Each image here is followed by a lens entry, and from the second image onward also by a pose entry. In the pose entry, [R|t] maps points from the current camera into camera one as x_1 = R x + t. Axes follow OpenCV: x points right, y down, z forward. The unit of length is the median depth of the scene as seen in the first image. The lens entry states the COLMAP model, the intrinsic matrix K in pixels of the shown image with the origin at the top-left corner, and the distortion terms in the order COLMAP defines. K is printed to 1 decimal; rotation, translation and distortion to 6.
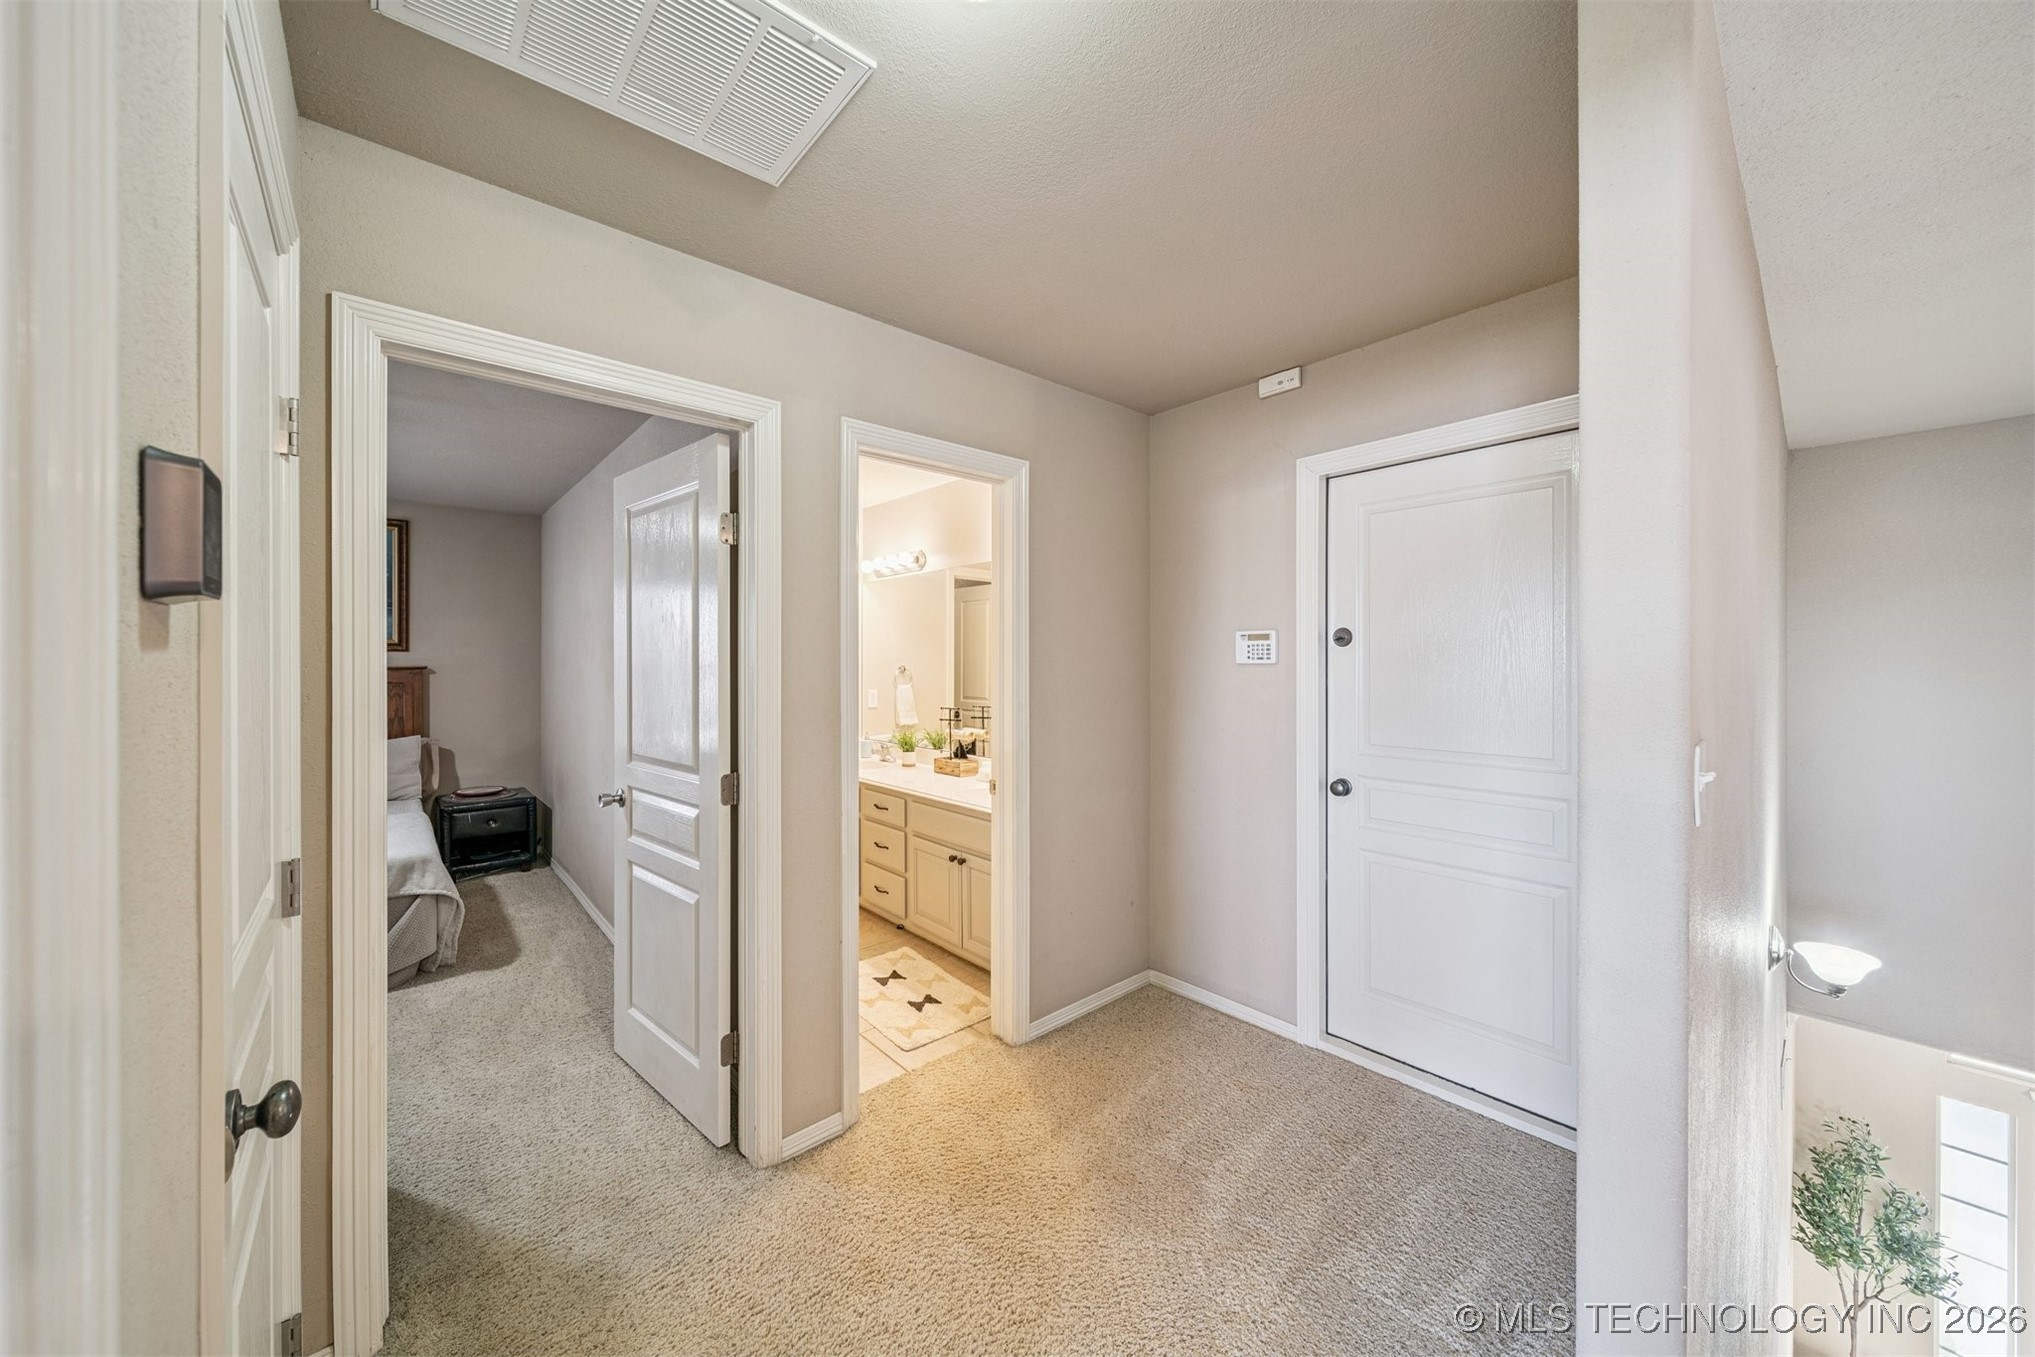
lens RADIAL K [[719.2, 0, 1000.1], [0, 719.2, 665.5], [0, 0, 1]] dist [-0.001854, -0.000332]
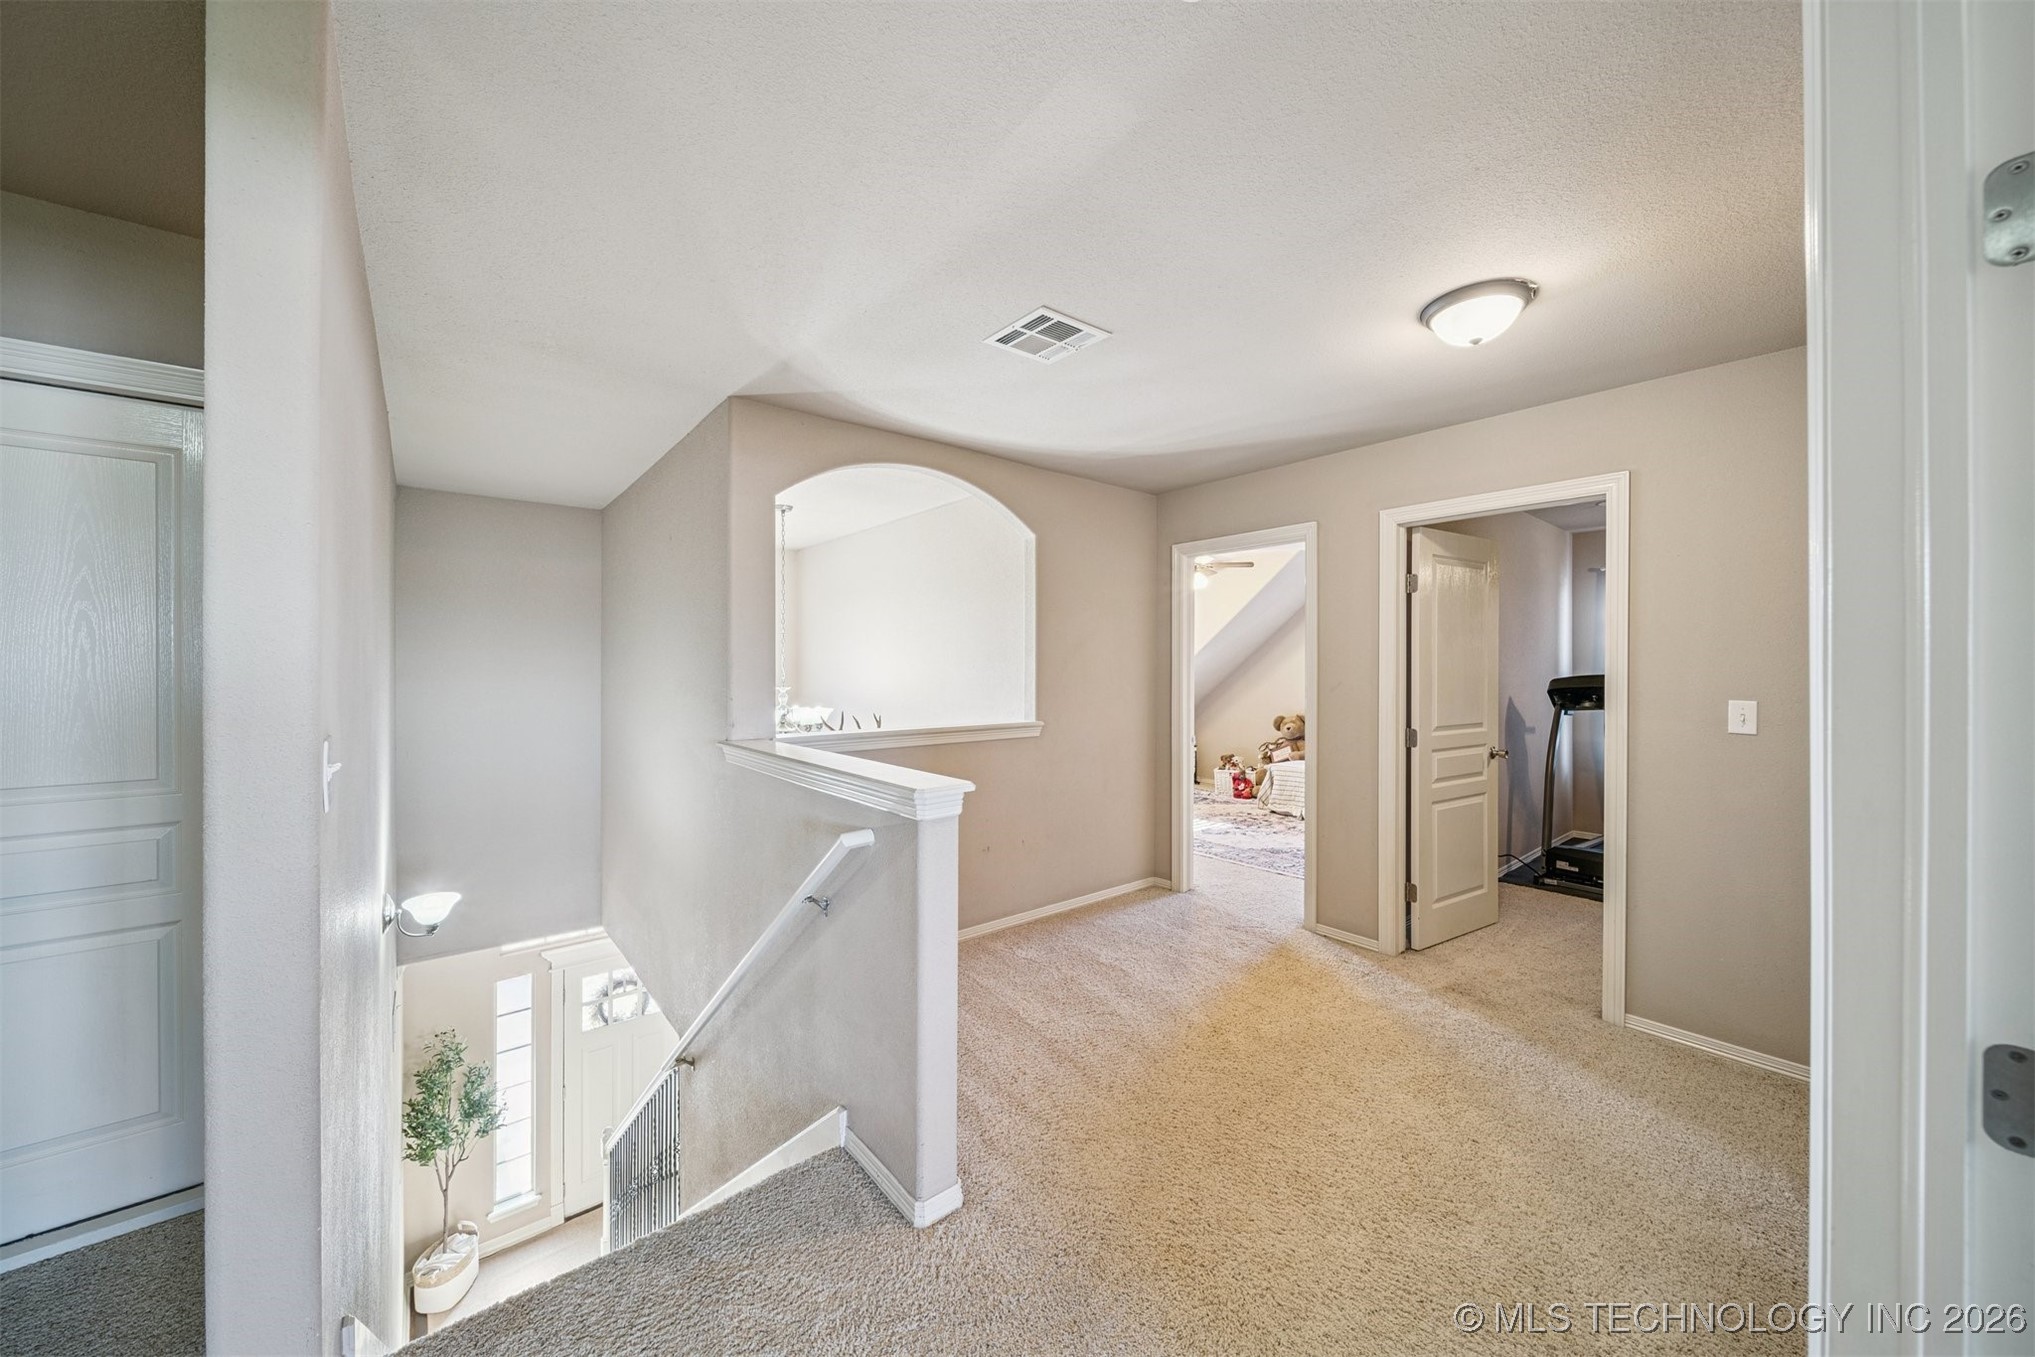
lens RADIAL K [[719.2, 0, 1000.1], [0, 719.2, 665.5], [0, 0, 1]] dist [-0.001854, -0.000332]
pose [[0.039068, 0.001699, 0.999235, -0.040939], [0.003600, 0.999992, -0.001841, 0.000489], [-0.999230, 0.003669, 0.039062, -0.036405]]
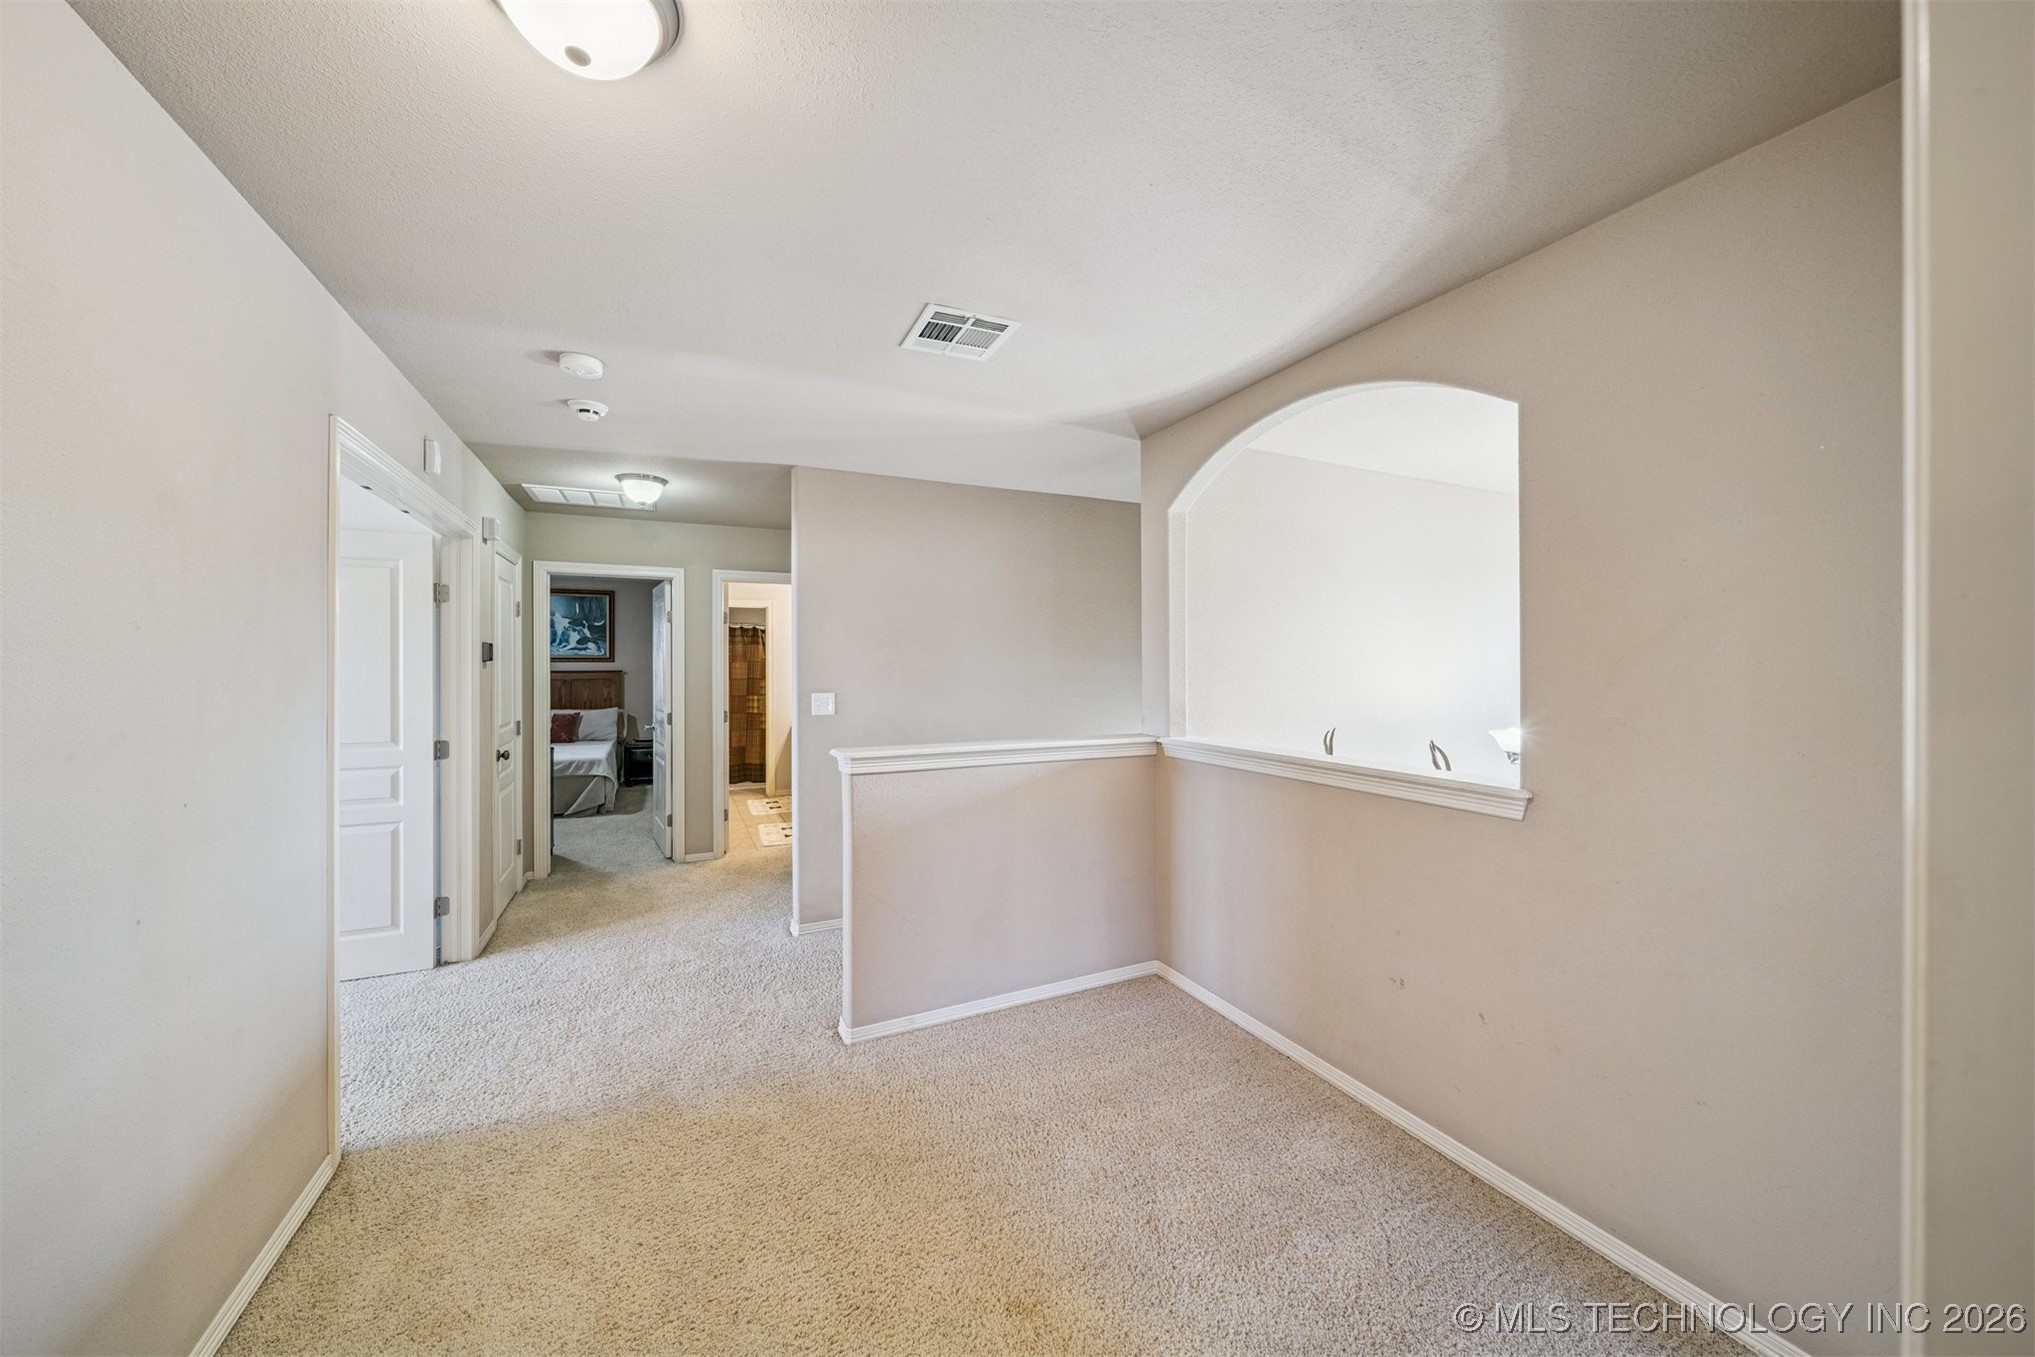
lens RADIAL K [[712.0, 0, 1007.7], [0, 712.0, 671.6], [0, 0, 1]] dist [0.001009, 0.000049]
pose [[0.962845, 0.002126, -0.270047, 1.070947], [-0.001550, 0.999996, 0.002346, -0.005858], [0.270051, -0.001840, 0.962844, -0.820231]]
